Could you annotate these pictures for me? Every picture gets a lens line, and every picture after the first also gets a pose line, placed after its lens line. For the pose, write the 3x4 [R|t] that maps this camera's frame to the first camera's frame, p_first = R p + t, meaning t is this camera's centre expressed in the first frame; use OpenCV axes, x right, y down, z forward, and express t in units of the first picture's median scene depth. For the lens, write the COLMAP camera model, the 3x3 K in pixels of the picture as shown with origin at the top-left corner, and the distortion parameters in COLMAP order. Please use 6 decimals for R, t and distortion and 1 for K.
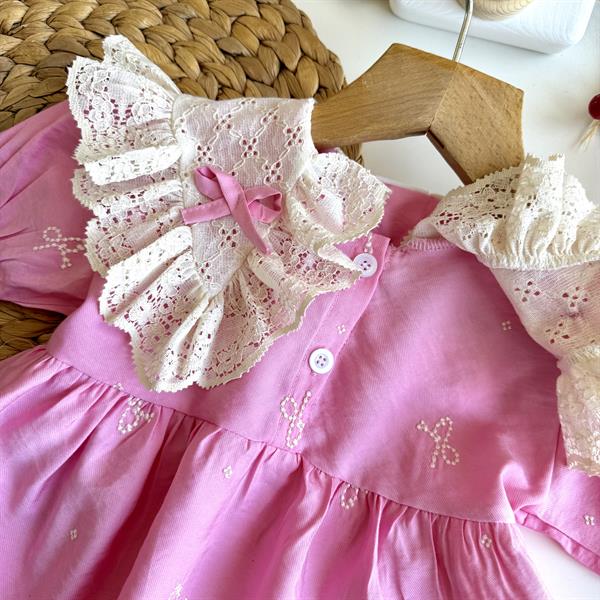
lens RADIAL K [[609.3, 0, 300.0], [0, 609.3, 300.0], [0, 0, 1]] dist [0.013991, -0.001507]
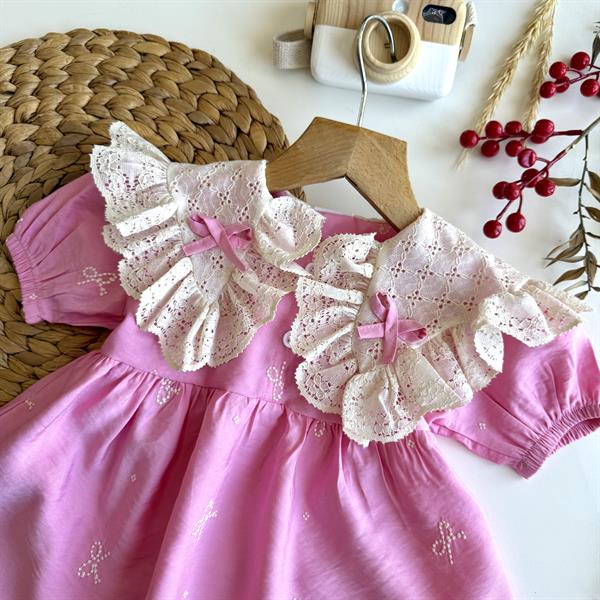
lens RADIAL K [[609.3, 0, 300.0], [0, 609.3, 300.0], [0, 0, 1]] dist [0.013991, -0.001507]
pose [[0.992380, -0.110450, 0.054623, -0.011856], [0.109780, 0.993841, 0.015133, -0.013618], [-0.055958, -0.009021, 0.998392, -0.455844]]
